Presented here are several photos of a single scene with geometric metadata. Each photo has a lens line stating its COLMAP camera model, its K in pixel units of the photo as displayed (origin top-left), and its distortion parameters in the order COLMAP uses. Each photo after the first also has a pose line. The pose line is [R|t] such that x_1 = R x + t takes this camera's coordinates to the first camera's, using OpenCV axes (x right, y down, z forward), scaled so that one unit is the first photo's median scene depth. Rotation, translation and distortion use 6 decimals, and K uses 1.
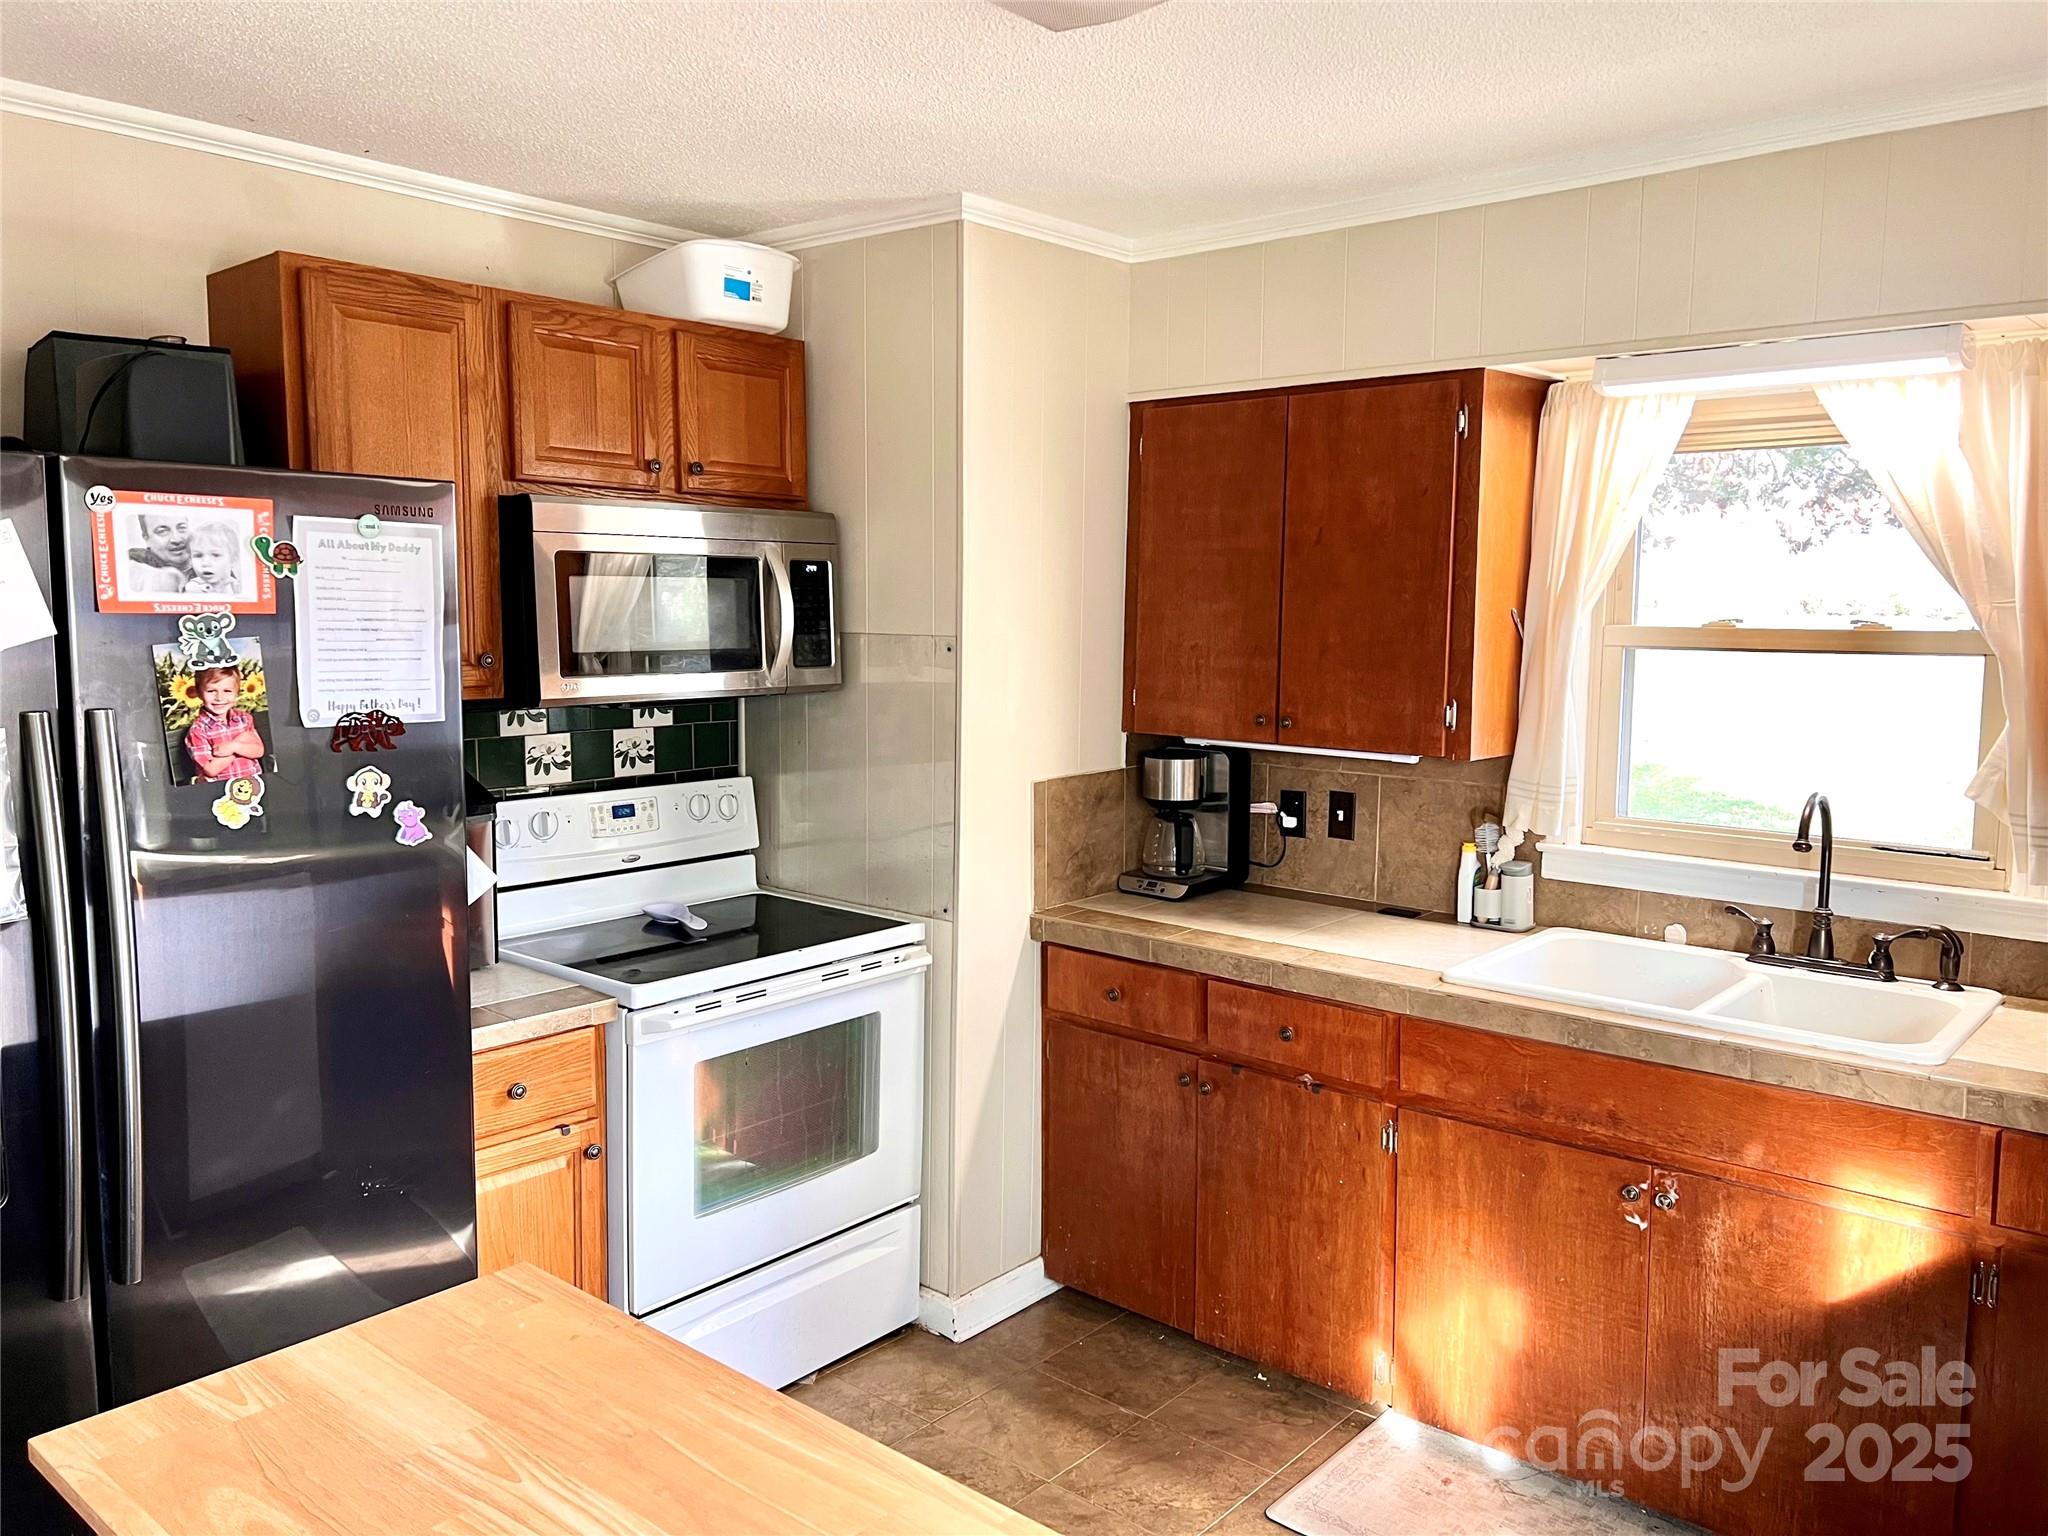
lens RADIAL K [[1531.2, 0, 1028.5], [0, 1531.2, 763.9], [0, 0, 1]] dist [0.073165, -0.080865]
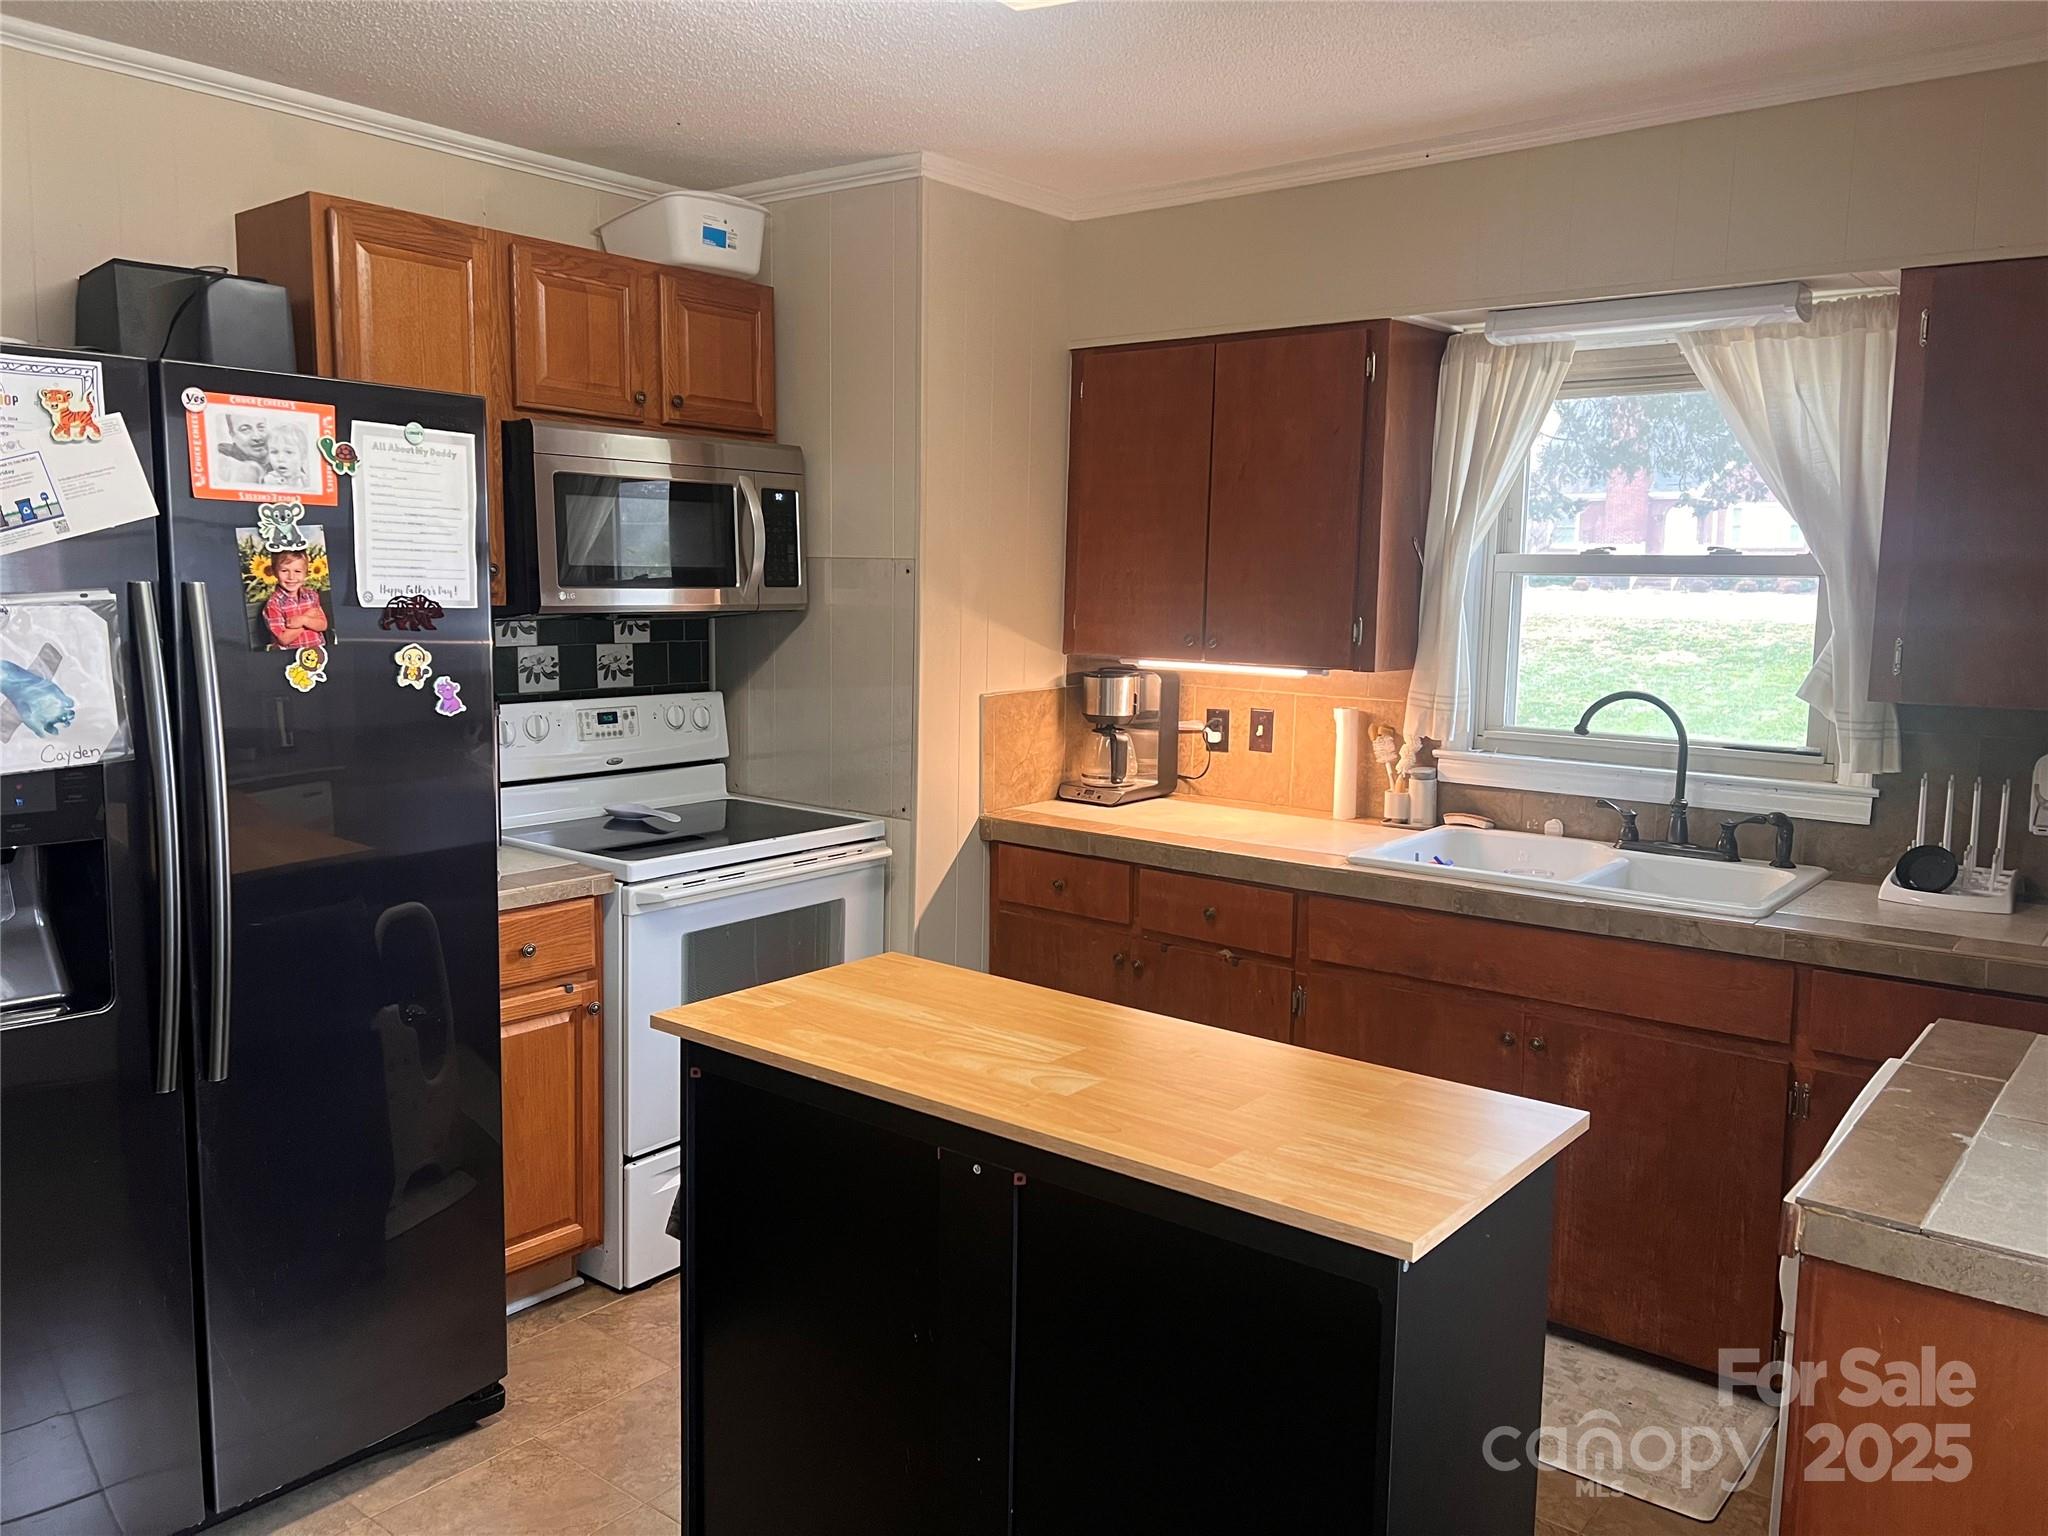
lens RADIAL K [[1531.2, 0, 1016.2], [0, 1531.2, 759.9], [0, 0, 1]] dist [0.073165, -0.080865]
pose [[0.999248, 0.003161, 0.038655, -0.017070], [-0.003736, 0.999883, 0.014833, 0.047330], [-0.038604, -0.014966, 0.999143, -0.110818]]
